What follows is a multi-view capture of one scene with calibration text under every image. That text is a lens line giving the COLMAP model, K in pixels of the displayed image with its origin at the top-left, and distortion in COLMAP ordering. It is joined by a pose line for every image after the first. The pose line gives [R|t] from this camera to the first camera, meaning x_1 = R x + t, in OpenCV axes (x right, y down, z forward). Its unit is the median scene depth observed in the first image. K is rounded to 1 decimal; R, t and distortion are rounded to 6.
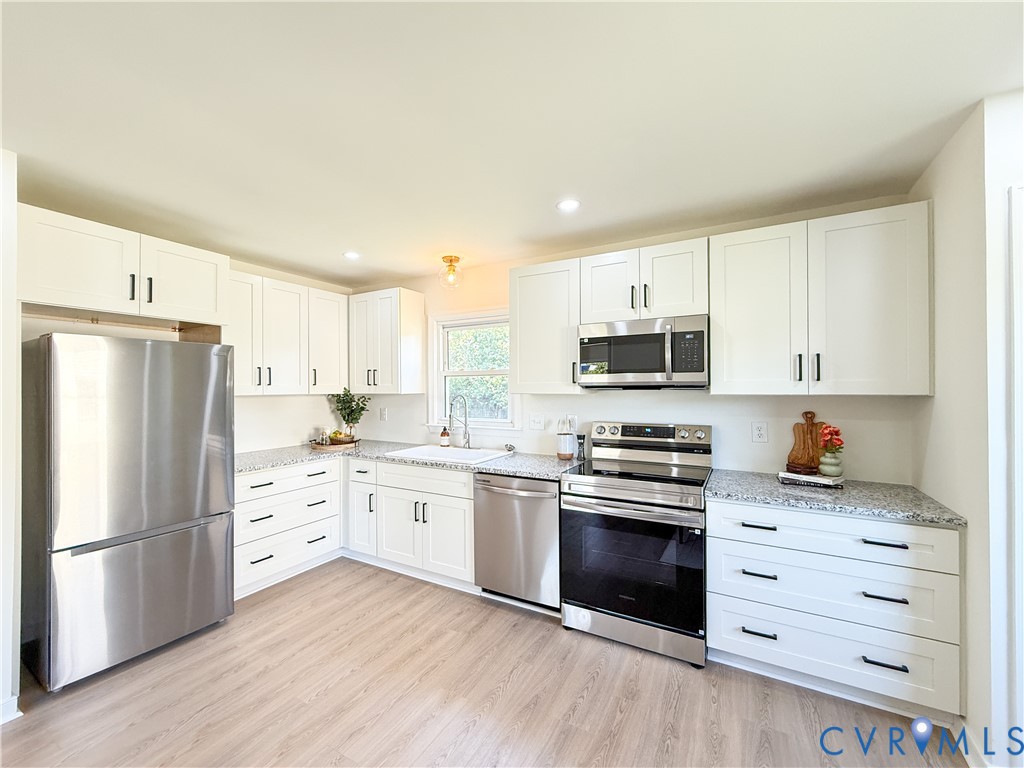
lens RADIAL K [[417.2, 0, 498.1], [0, 417.2, 386.0], [0, 0, 1]] dist [0.001058, 0.000314]
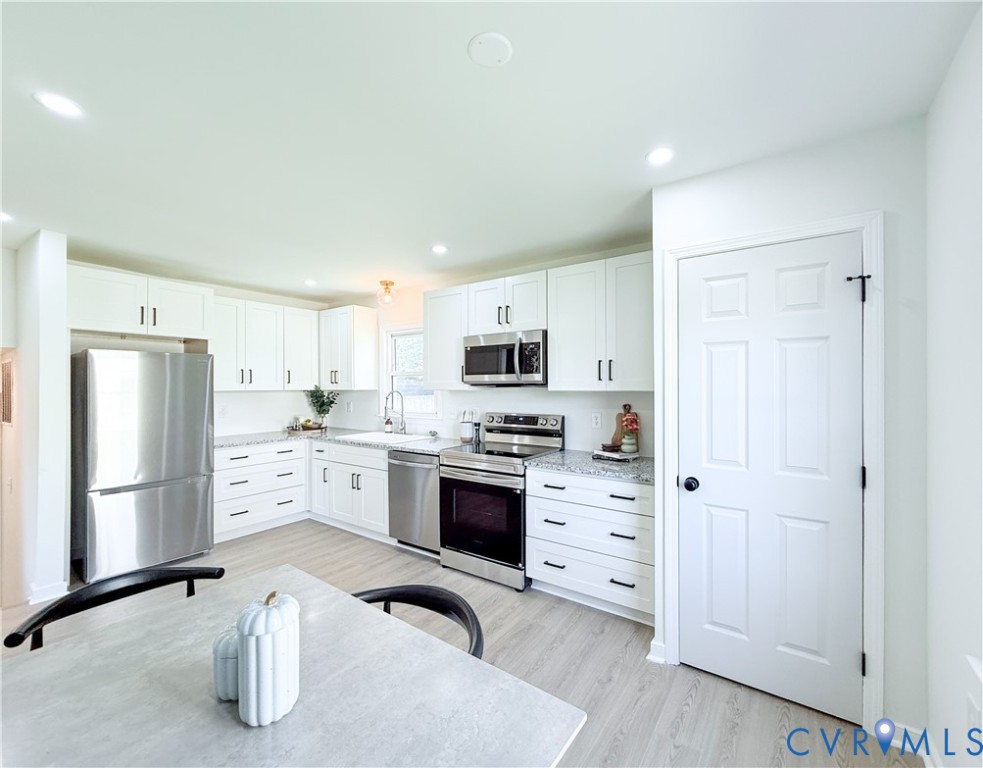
lens RADIAL K [[422.1, 0, 499.9], [0, 422.1, 385.3], [0, 0, 1]] dist [-0.001619, -0.000364]
pose [[0.995579, 0.001148, -0.093926, 0.402918], [-0.000769, 0.999991, 0.004063, -0.001690], [0.093930, -0.003973, 0.995571, -0.274566]]
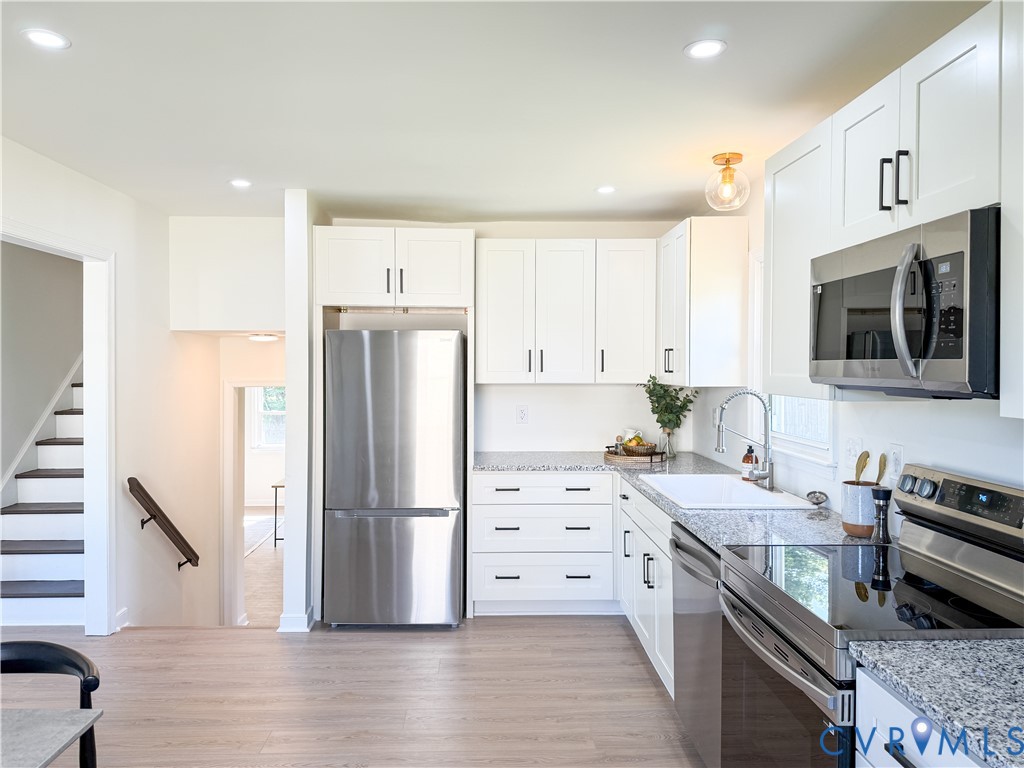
lens RADIAL K [[727.1, 0, 496.8], [0, 727.1, 373.4], [0, 0, 1]] dist [0.098456, -0.135018]
pose [[0.517873, 0.015097, -0.855324, 0.703406], [0.001550, 0.999826, 0.018586, -0.027722], [0.855456, -0.010951, 0.517759, 0.221395]]
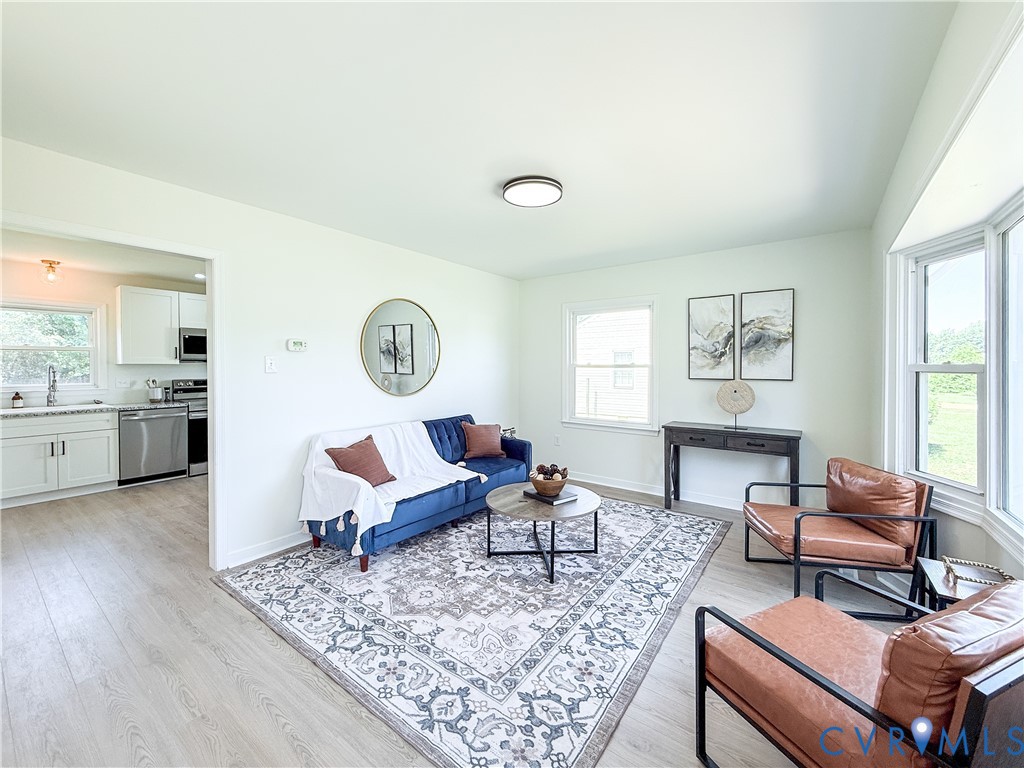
lens RADIAL K [[414.3, 0, 514.8], [0, 414.3, 372.6], [0, 0, 1]] dist [0.002010, 0.000518]
pose [[0.102559, -0.013003, 0.994642, -1.483982], [-0.004913, 0.999896, 0.013578, 0.023527], [-0.994715, -0.006280, 0.102484, -0.694386]]
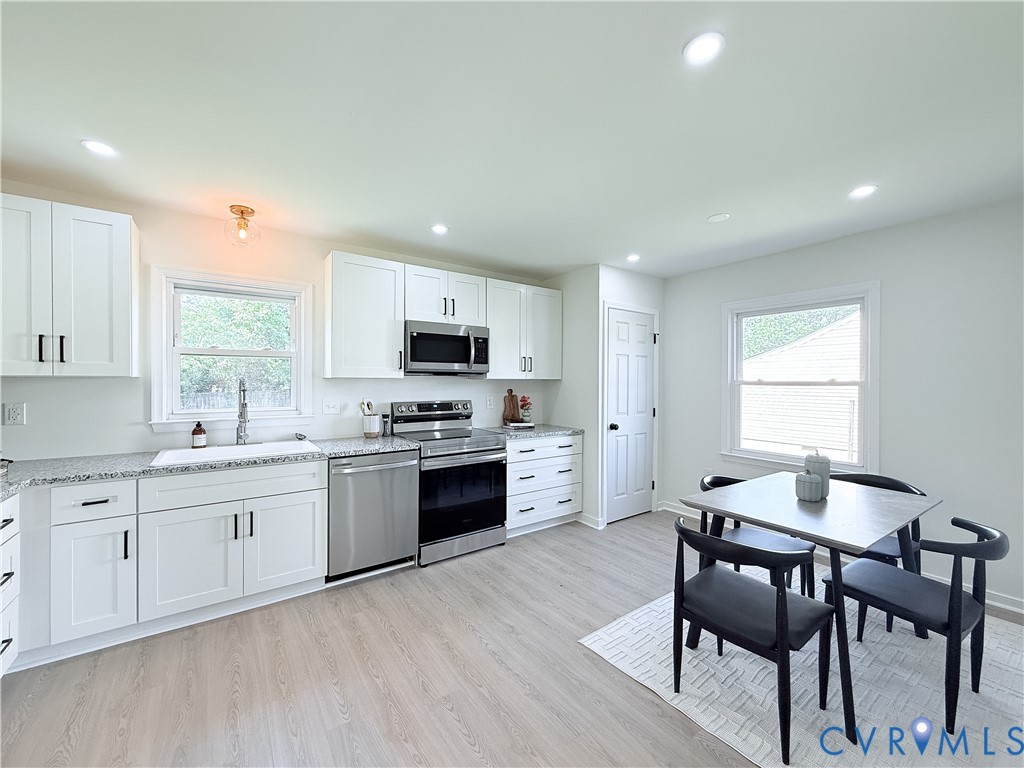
lens RADIAL K [[420.7, 0, 516.9], [0, 420.7, 383.8], [0, 0, 1]] dist [0.000790, 0.000070]
pose [[0.402328, 0.000780, 0.915495, -0.749041], [-0.008817, 0.999957, 0.003022, 0.027707], [-0.915453, -0.009288, 0.402317, 0.215927]]
